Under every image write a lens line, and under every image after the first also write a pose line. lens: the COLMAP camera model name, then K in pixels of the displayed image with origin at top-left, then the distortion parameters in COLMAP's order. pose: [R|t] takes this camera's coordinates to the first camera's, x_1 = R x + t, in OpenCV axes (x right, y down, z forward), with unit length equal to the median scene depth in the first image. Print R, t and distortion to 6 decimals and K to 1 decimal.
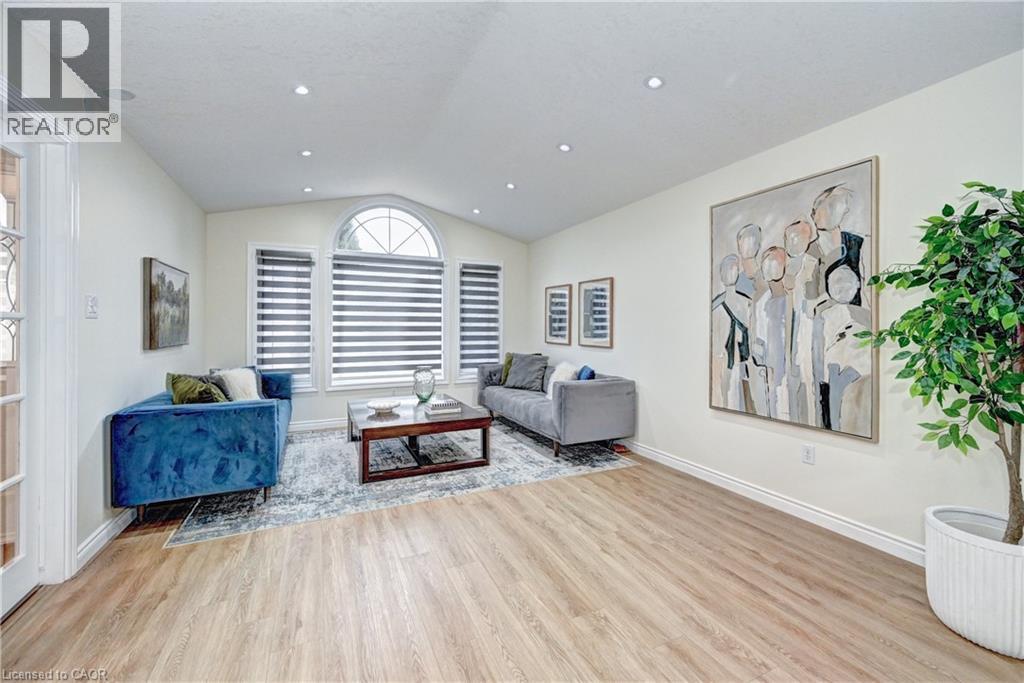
lens RADIAL K [[415.5, 0, 524.4], [0, 415.5, 324.4], [0, 0, 1]] dist [-0.003239, -0.000534]
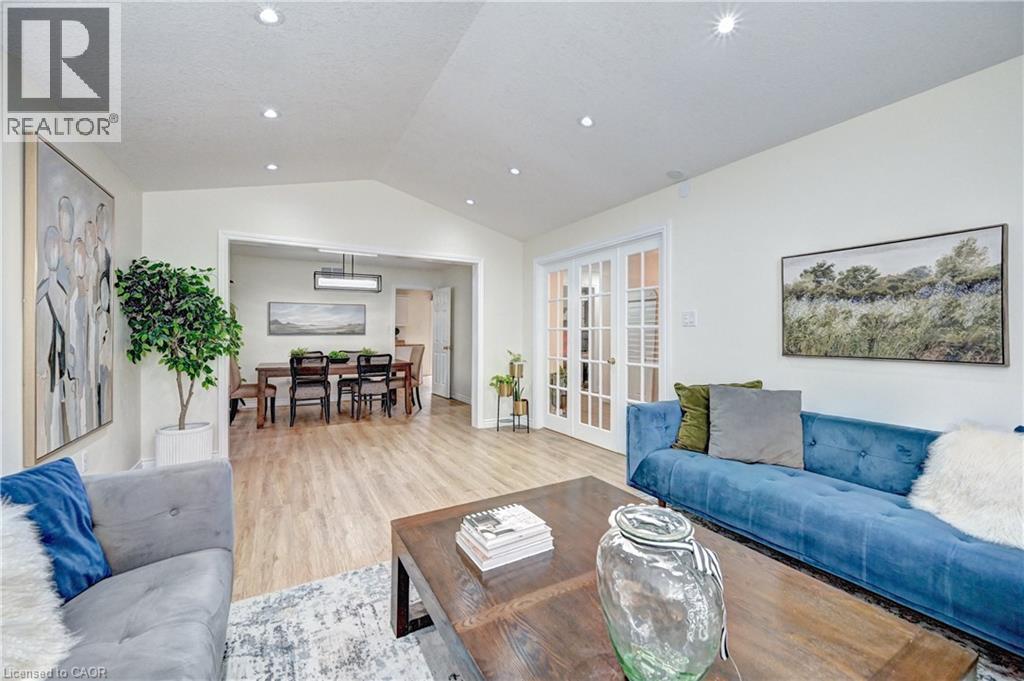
lens RADIAL K [[415.5, 0, 513.9], [0, 415.5, 335.8], [0, 0, 1]] dist [-0.003239, -0.000534]
pose [[-0.998418, 0.000973, -0.056218, -0.175059], [0.001040, 0.999999, -0.001156, 0.011964], [0.056217, -0.001212, -0.998418, 1.316926]]
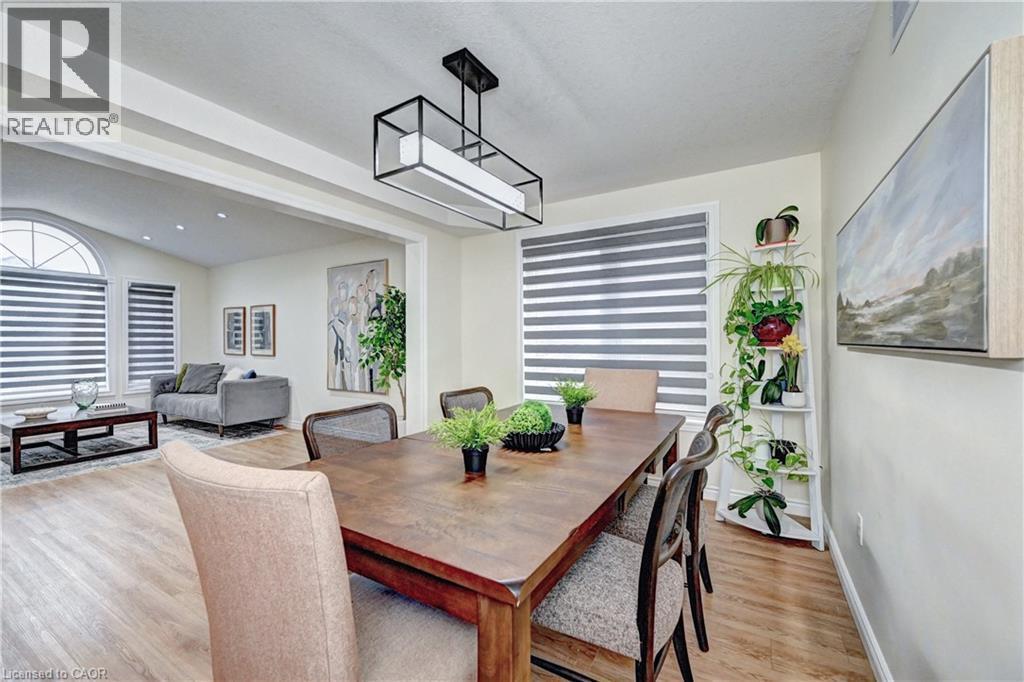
lens RADIAL K [[415.5, 0, 503.9], [0, 415.5, 339.1], [0, 0, 1]] dist [-0.003239, -0.000534]
pose [[0.840242, -0.005279, 0.542186, 0.115406], [0.002596, 0.999980, 0.005713, -0.005486], [-0.542205, -0.003393, 0.840239, -0.612415]]
